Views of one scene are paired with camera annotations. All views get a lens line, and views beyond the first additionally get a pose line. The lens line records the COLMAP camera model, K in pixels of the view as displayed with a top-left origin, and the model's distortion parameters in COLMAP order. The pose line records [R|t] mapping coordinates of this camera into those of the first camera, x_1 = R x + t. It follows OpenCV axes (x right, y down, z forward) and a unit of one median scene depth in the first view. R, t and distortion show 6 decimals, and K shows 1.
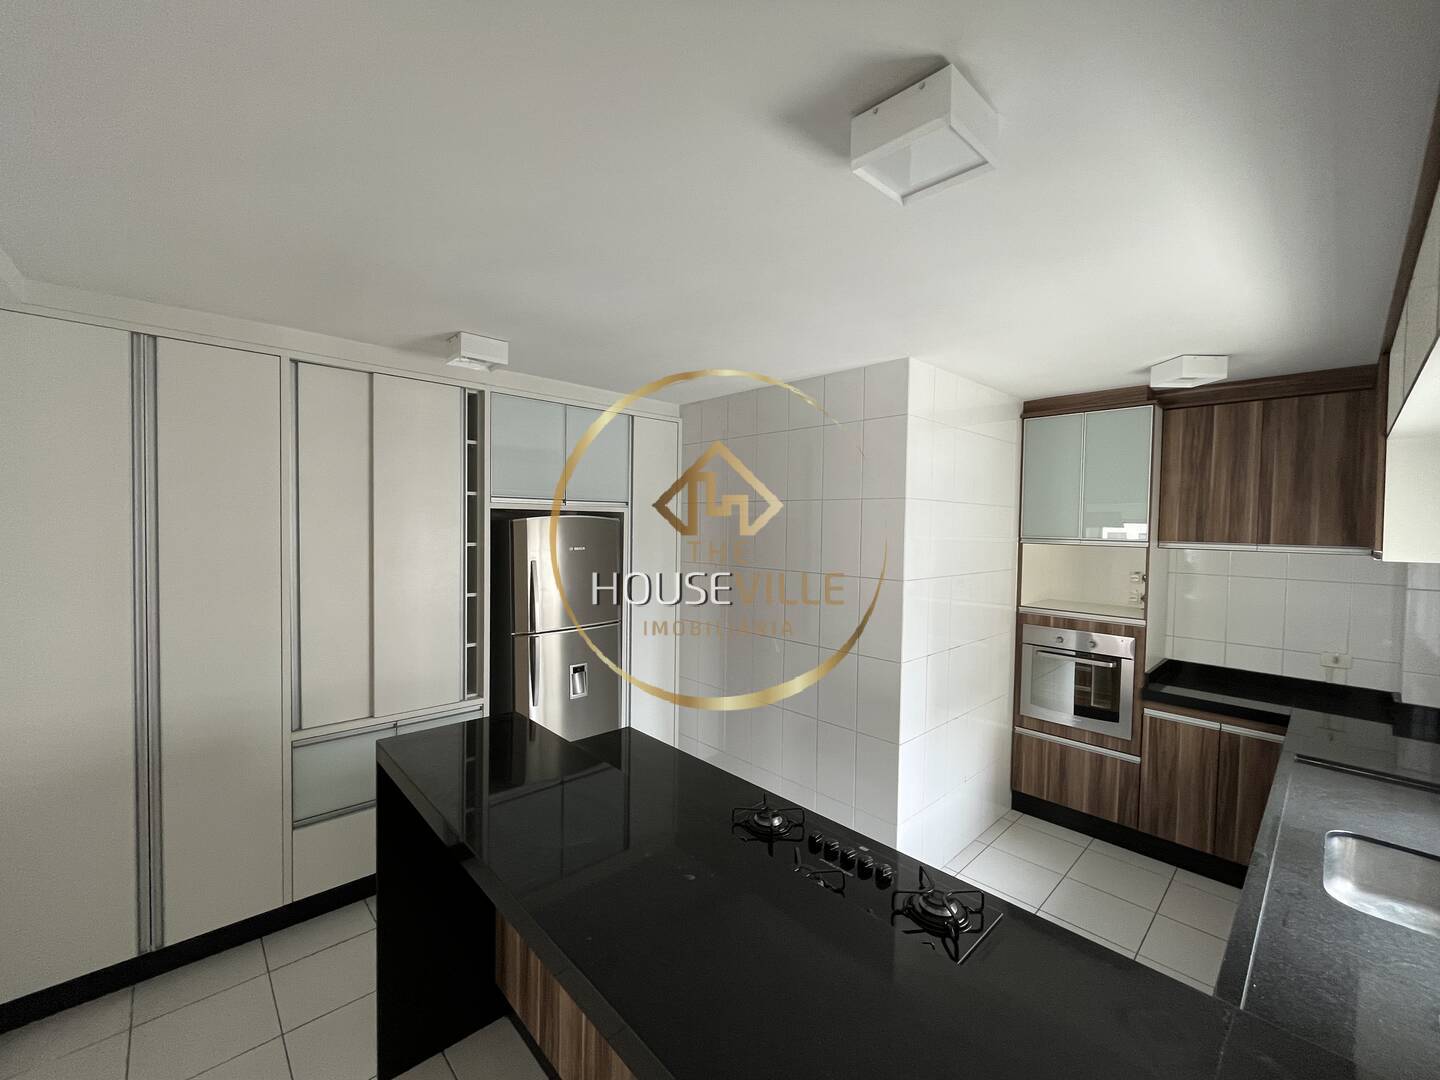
lens RADIAL K [[584.9, 0, 720.0], [0, 584.9, 540.0], [0, 0, 1]] dist [-0.003122, 0.000121]
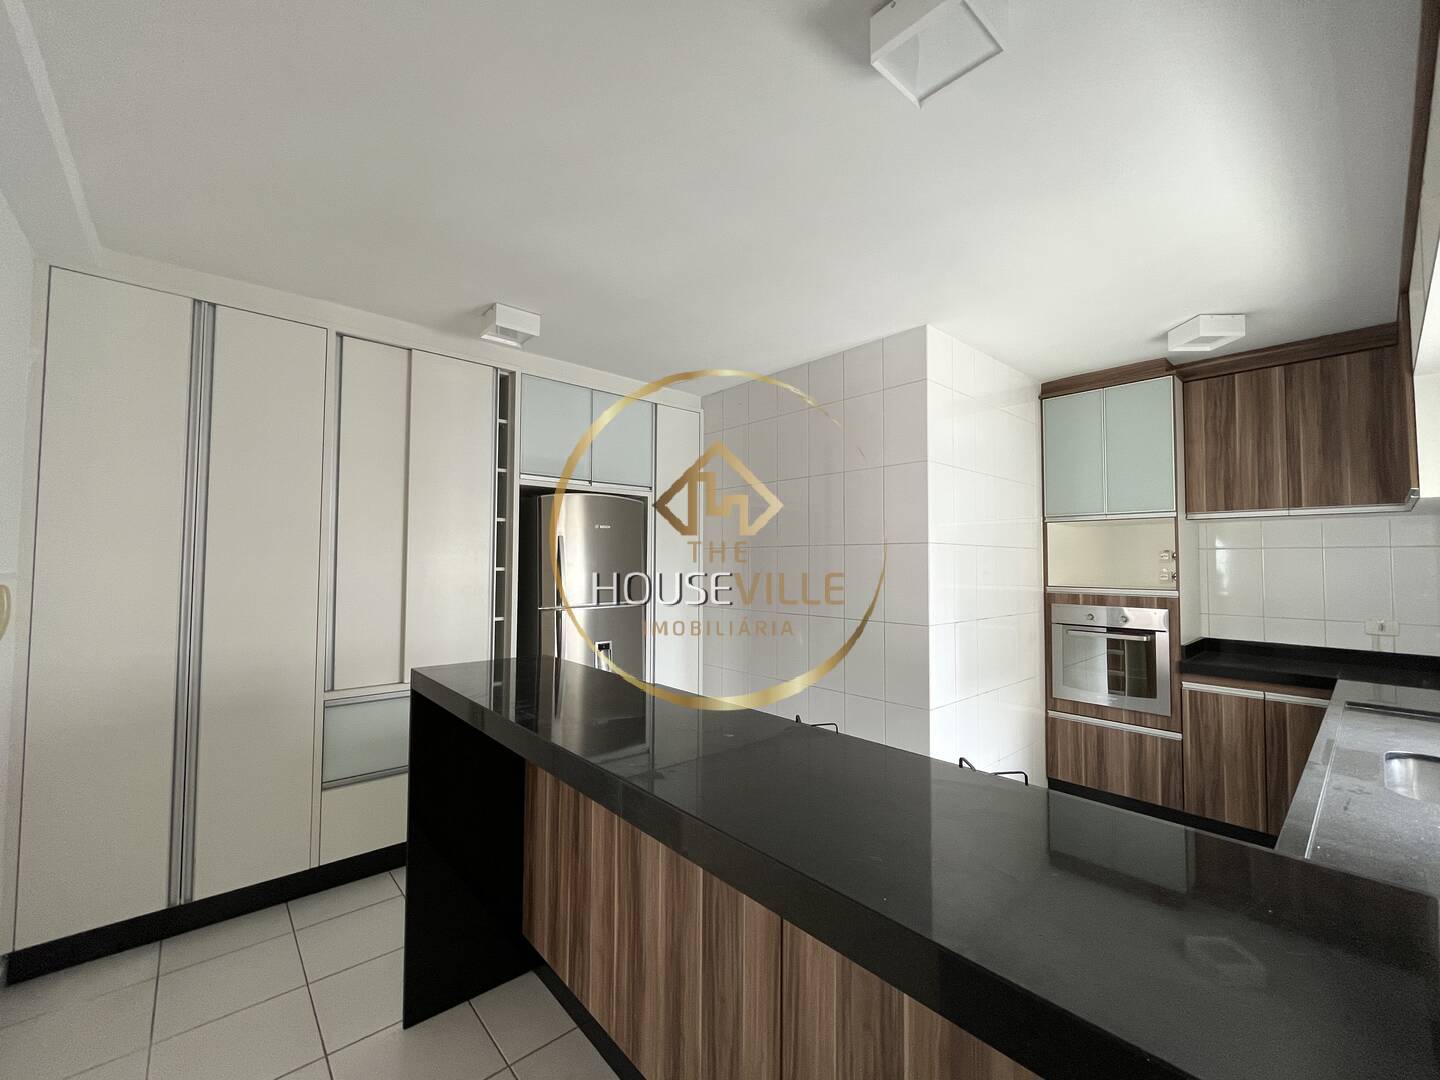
lens RADIAL K [[584.9, 0, 720.0], [0, 584.9, 540.0], [0, 0, 1]] dist [-0.003122, 0.000121]
pose [[0.999522, -0.011900, -0.028524, -0.012550], [0.009927, 0.997612, -0.068350, 0.116873], [0.029269, 0.068034, 0.997254, -0.007225]]
